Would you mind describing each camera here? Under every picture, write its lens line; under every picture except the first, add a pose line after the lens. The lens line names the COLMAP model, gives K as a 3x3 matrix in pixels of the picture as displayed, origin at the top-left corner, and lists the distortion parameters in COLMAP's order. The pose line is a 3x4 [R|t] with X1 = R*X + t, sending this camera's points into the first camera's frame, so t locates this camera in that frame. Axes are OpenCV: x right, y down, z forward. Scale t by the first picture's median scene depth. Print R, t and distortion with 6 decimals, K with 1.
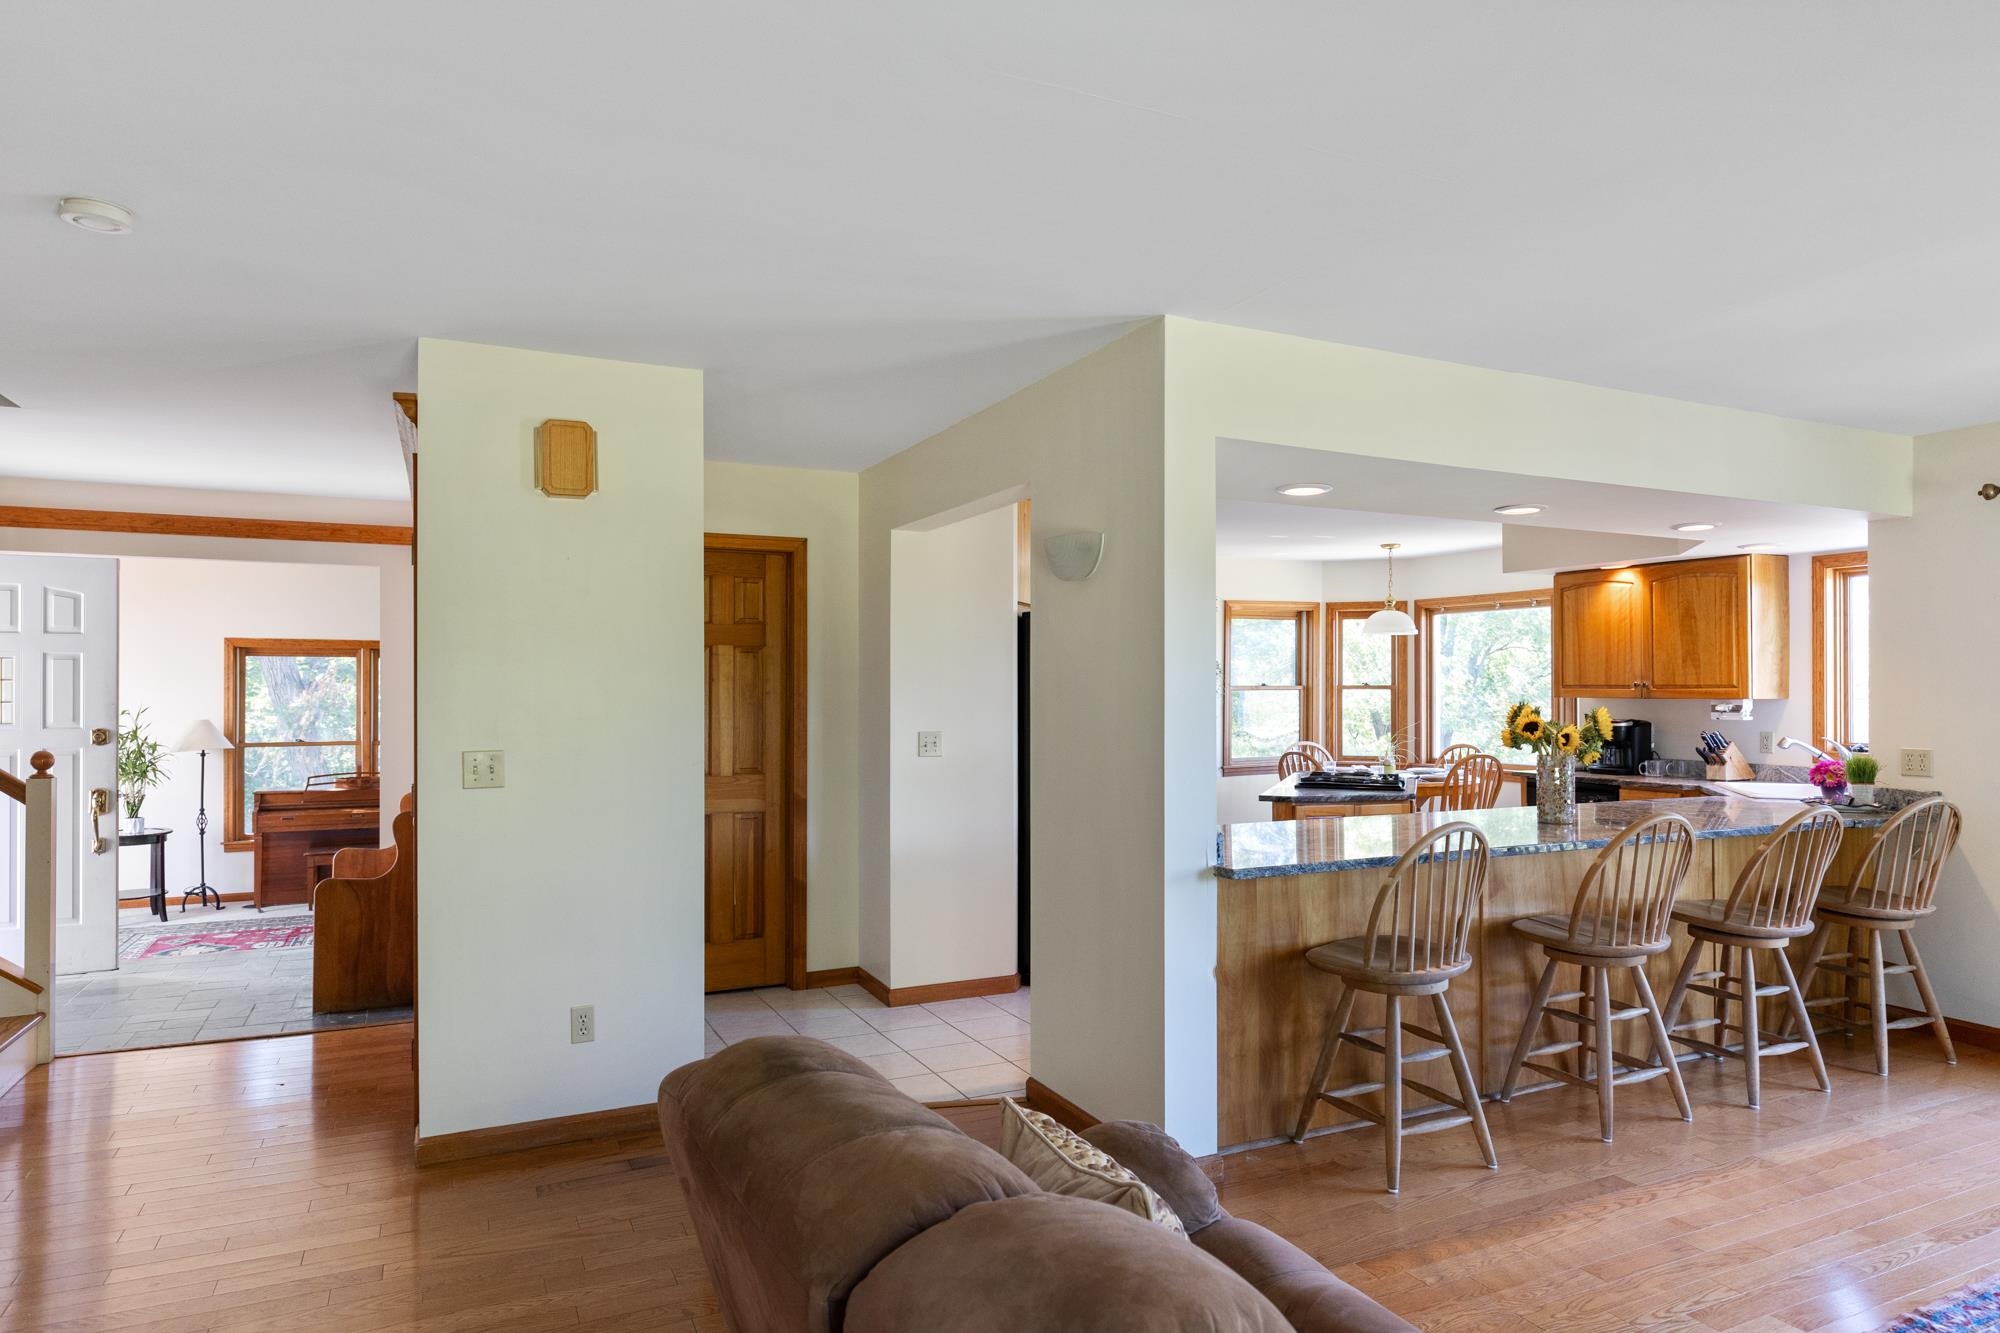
lens RADIAL K [[1221.7, 0, 1033.9], [0, 1221.7, 672.3], [0, 0, 1]] dist [0.022666, -0.004085]
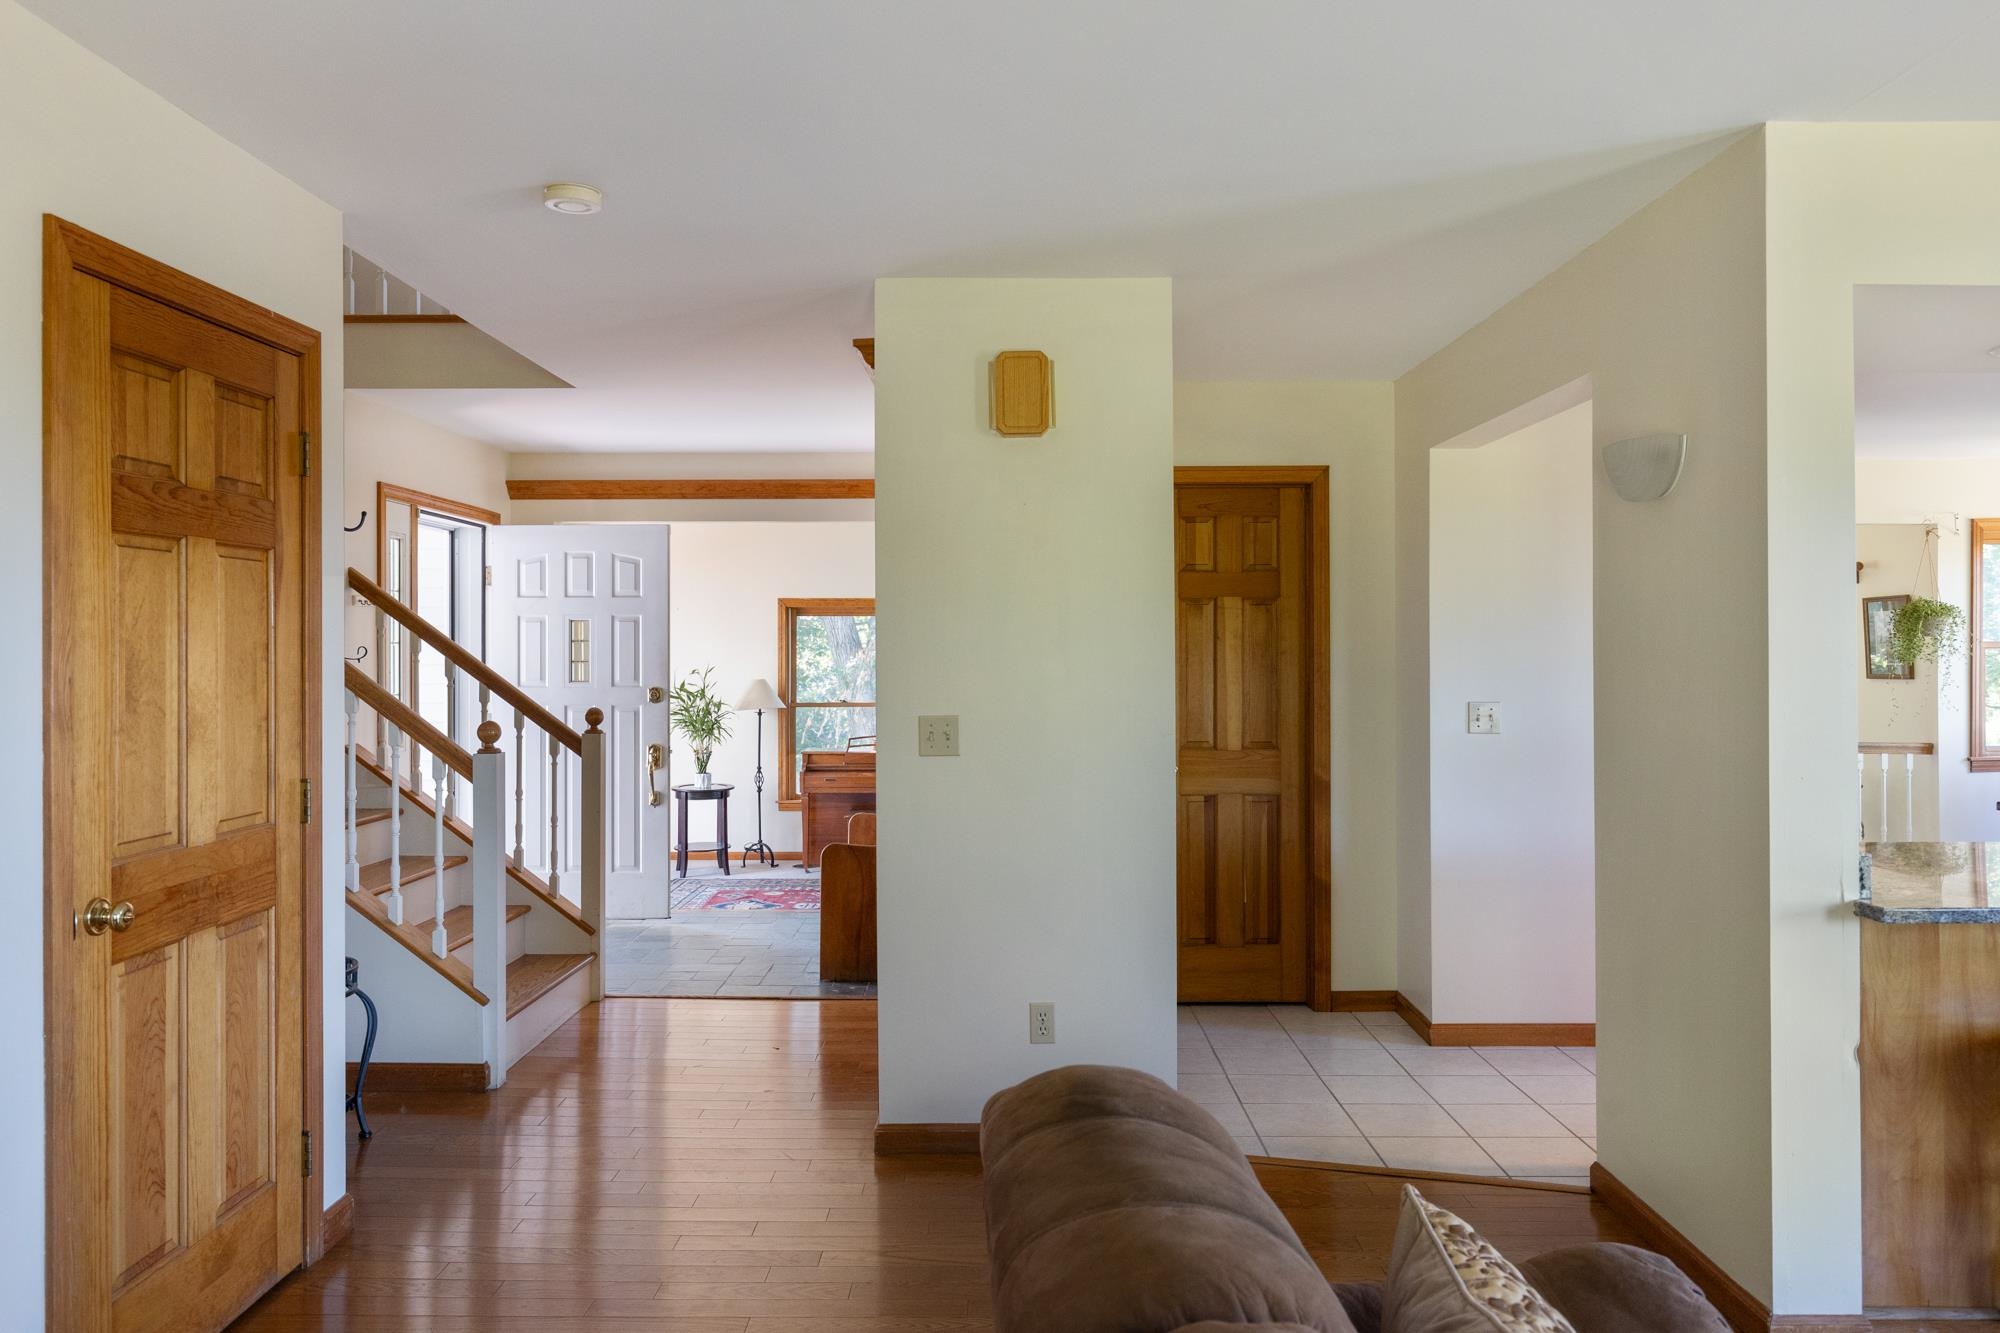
lens RADIAL K [[1437.0, 0, 1120.8], [0, 1437.0, 628.9], [0, 0, 1]] dist [0.028882, -0.019021]
pose [[0.896256, -0.008373, -0.443459, 0.142491], [0.008866, 0.999960, -0.000961, 0.000663], [0.443449, -0.003070, 0.896294, 0.078598]]
